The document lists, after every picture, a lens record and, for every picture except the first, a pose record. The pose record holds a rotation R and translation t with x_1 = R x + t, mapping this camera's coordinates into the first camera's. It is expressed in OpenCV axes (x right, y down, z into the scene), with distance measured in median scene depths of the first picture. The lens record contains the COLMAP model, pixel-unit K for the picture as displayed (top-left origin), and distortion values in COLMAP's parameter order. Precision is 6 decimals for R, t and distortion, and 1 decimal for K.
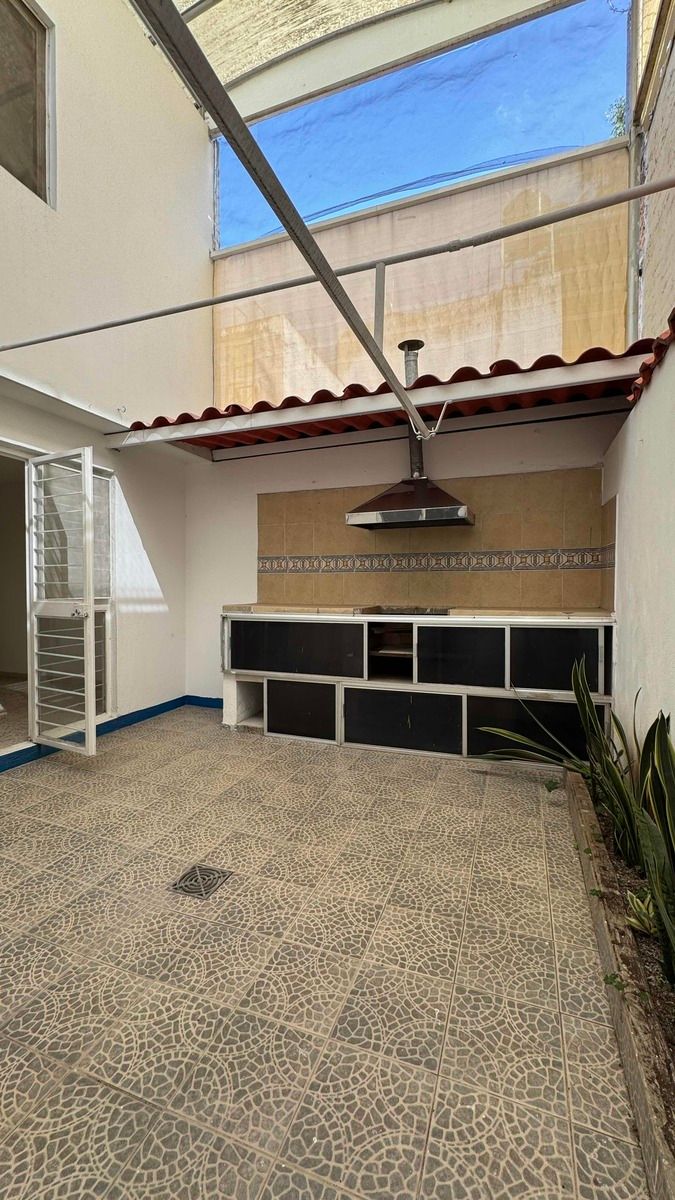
lens RADIAL K [[479.0, 0, 337.5], [0, 479.0, 600.0], [0, 0, 1]] dist [-0.003352, 0.000323]
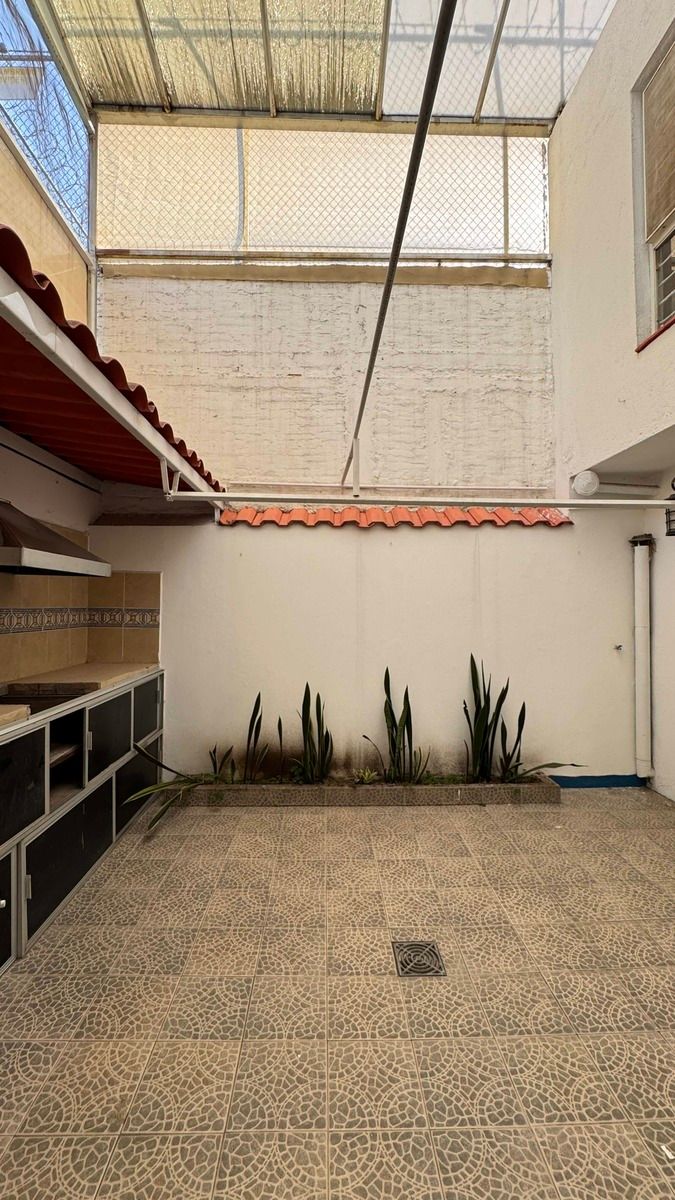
lens RADIAL K [[479.0, 0, 337.5], [0, 479.0, 600.0], [0, 0, 1]] dist [-0.003352, 0.000323]
pose [[-0.382631, 0.017739, 0.923731, -0.768140], [0.028091, 0.999577, -0.007559, -0.114734], [-0.923474, 0.023057, -0.382968, 0.998940]]
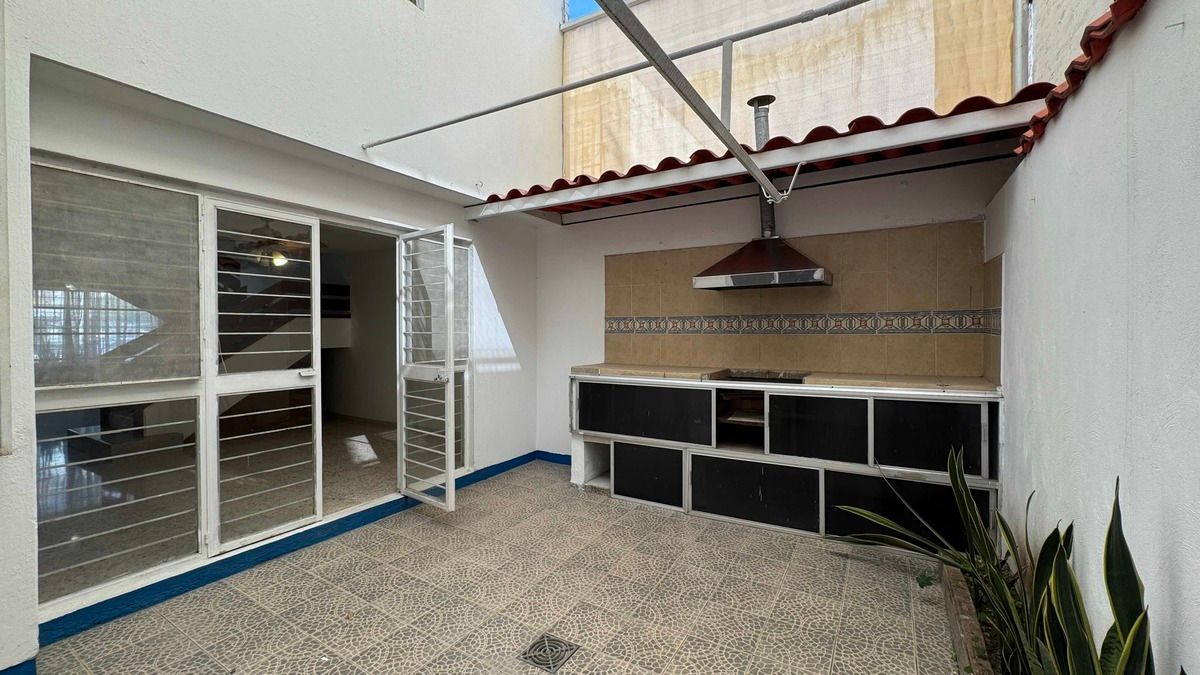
lens RADIAL K [[479.0, 0, 601.5], [0, 479.0, 337.5], [0, 0, 1]] dist [-0.003352, 0.000323]
pose [[0.985080, -0.000906, -0.172095, 0.001882], [-0.001439, 0.999908, -0.013500, -0.049256], [0.172092, 0.013546, 0.984988, -0.001704]]
